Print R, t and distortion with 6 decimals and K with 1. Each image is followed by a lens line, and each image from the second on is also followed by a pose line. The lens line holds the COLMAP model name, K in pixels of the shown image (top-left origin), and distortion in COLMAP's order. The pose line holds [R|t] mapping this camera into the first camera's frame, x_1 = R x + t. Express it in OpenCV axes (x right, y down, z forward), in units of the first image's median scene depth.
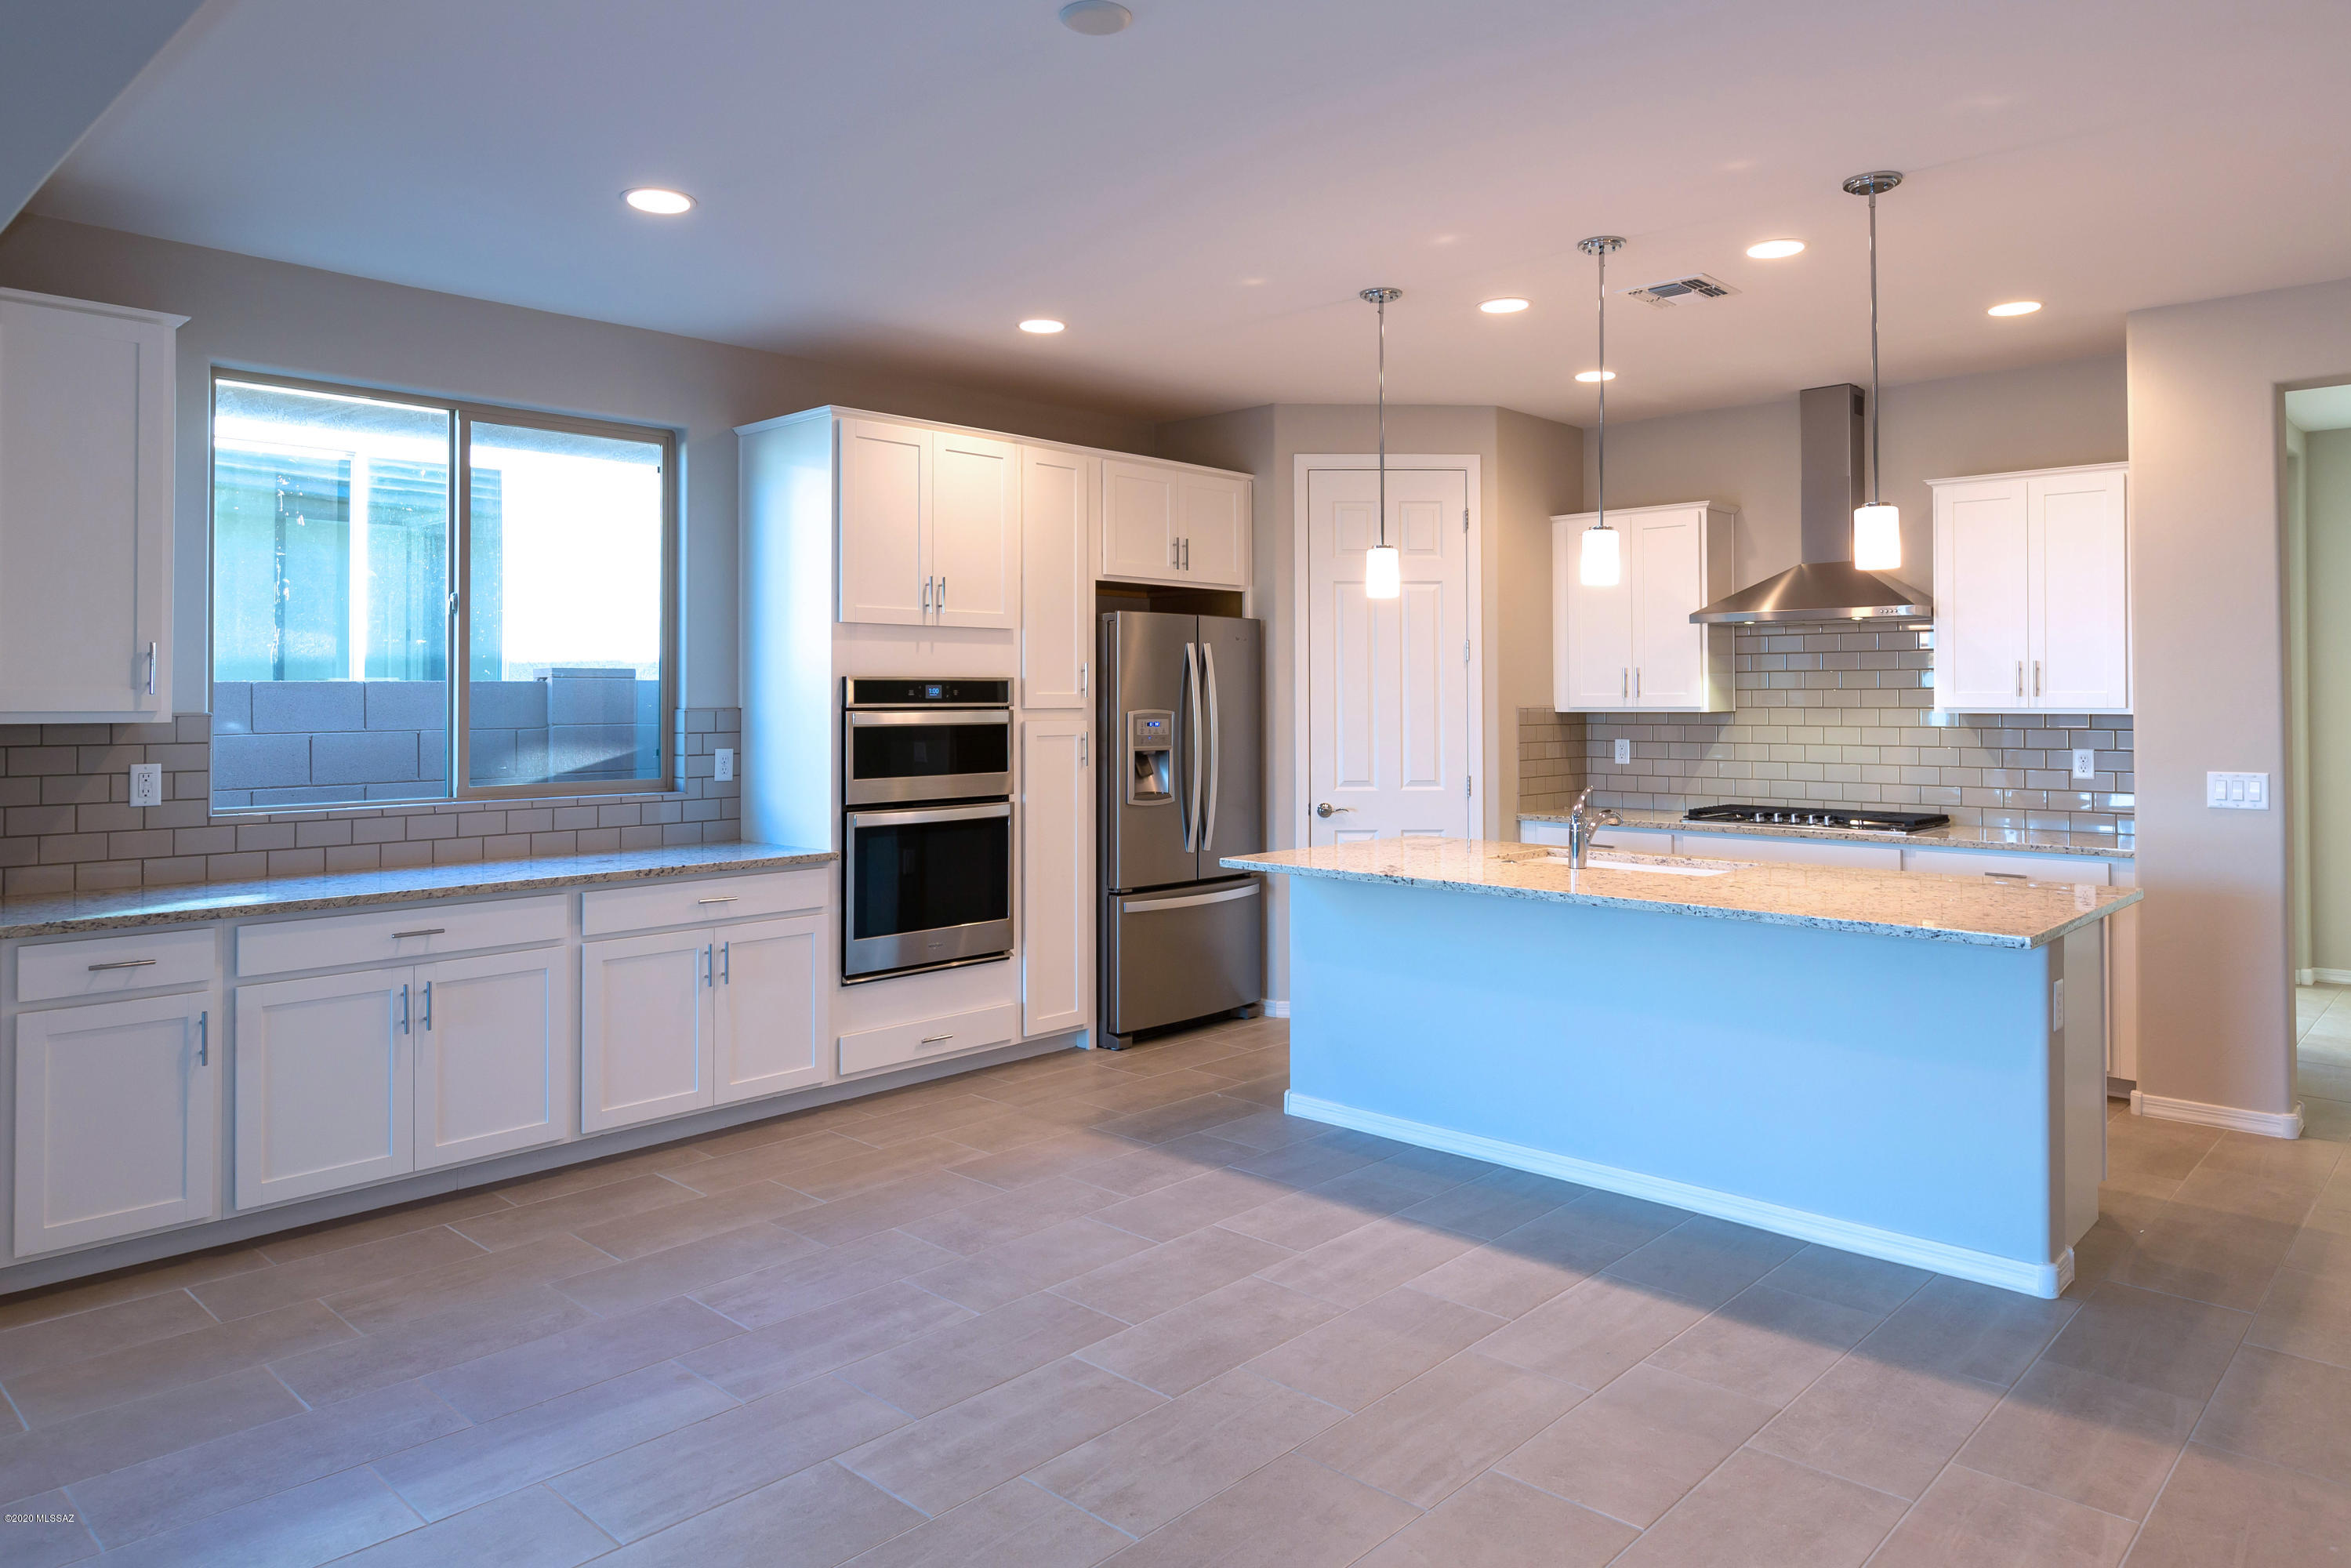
lens RADIAL K [[1511.6, 0, 1203.6], [0, 1511.6, 677.4], [0, 0, 1]] dist [0.002792, -0.007671]
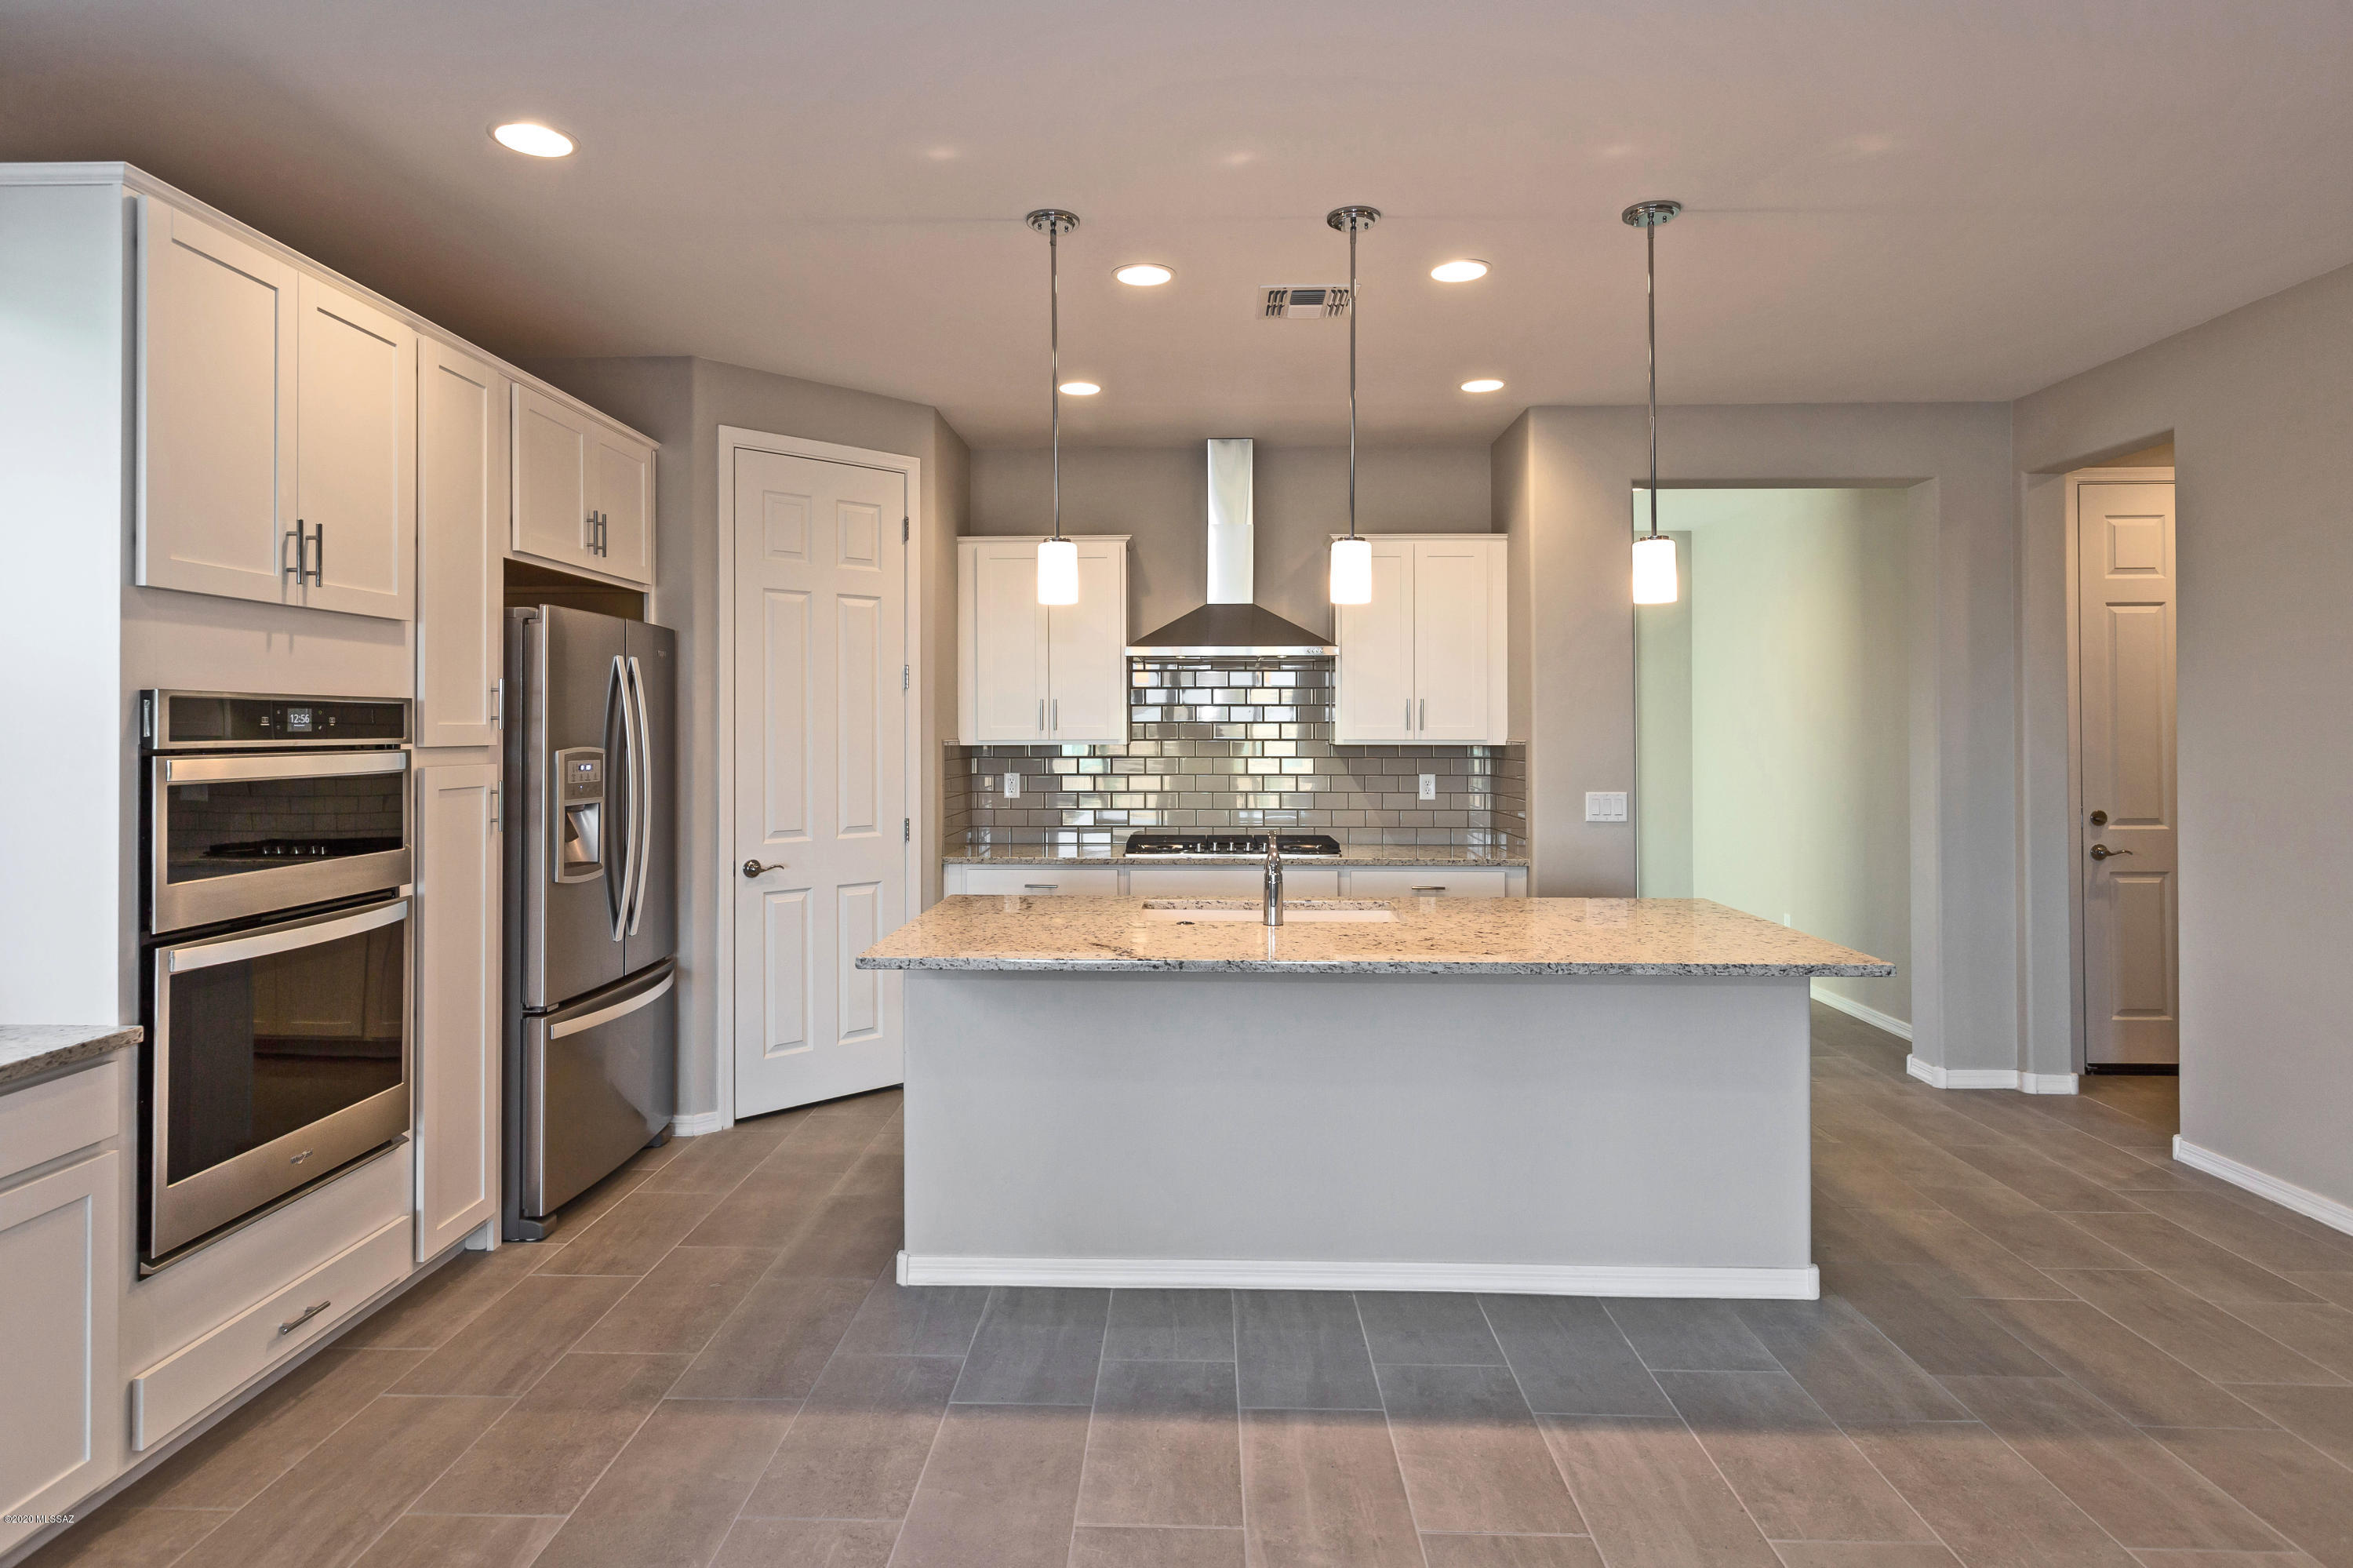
lens RADIAL K [[1278.3, 0, 1170.4], [0, 1278.3, 718.1], [0, 0, 1]] dist [0.002157, -0.000569]
pose [[0.754507, 0.007470, 0.656249, -0.262173], [-0.011000, 0.999939, 0.001264, 0.004689], [-0.656200, -0.008172, 0.754543, 0.432527]]
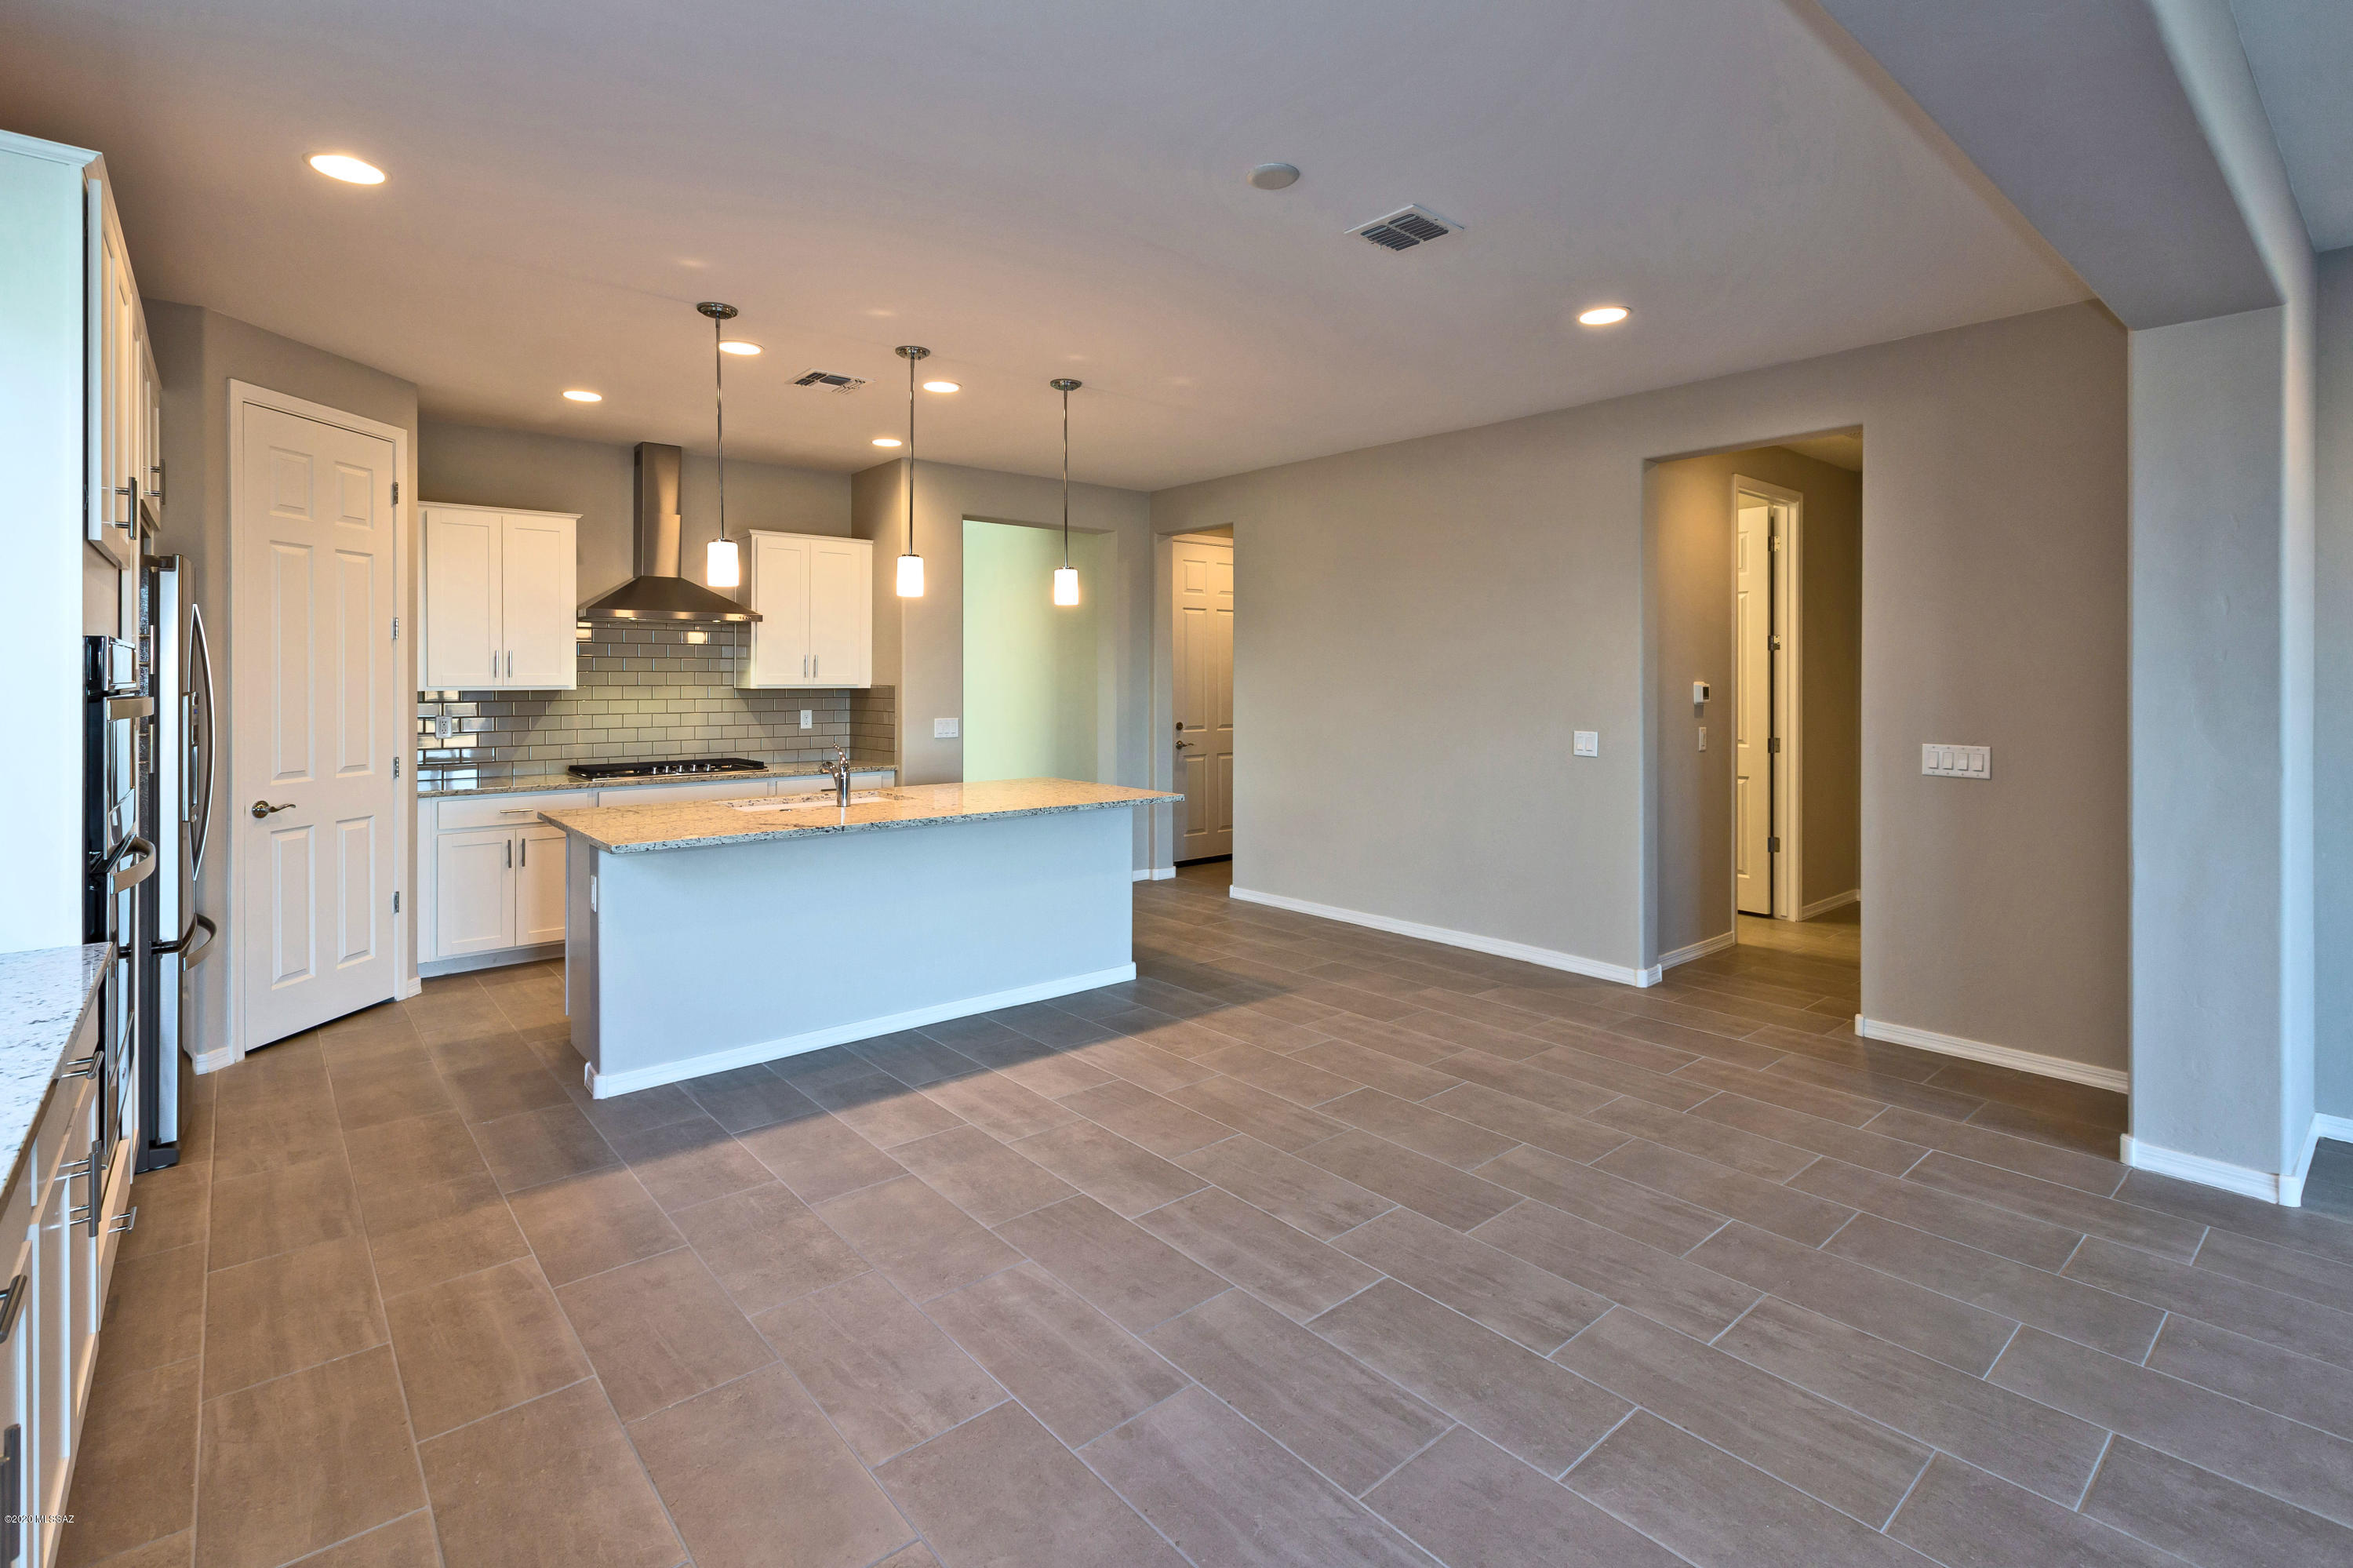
lens RADIAL K [[1079.6, 0, 1163.9], [0, 1079.6, 679.7], [0, 0, 1]] dist [0.003649, -0.001130]
pose [[0.123328, 0.000771, 0.992366, -0.595555], [-0.015791, 0.999875, 0.001186, 0.008683], [-0.992240, -0.015817, 0.123325, 0.550262]]
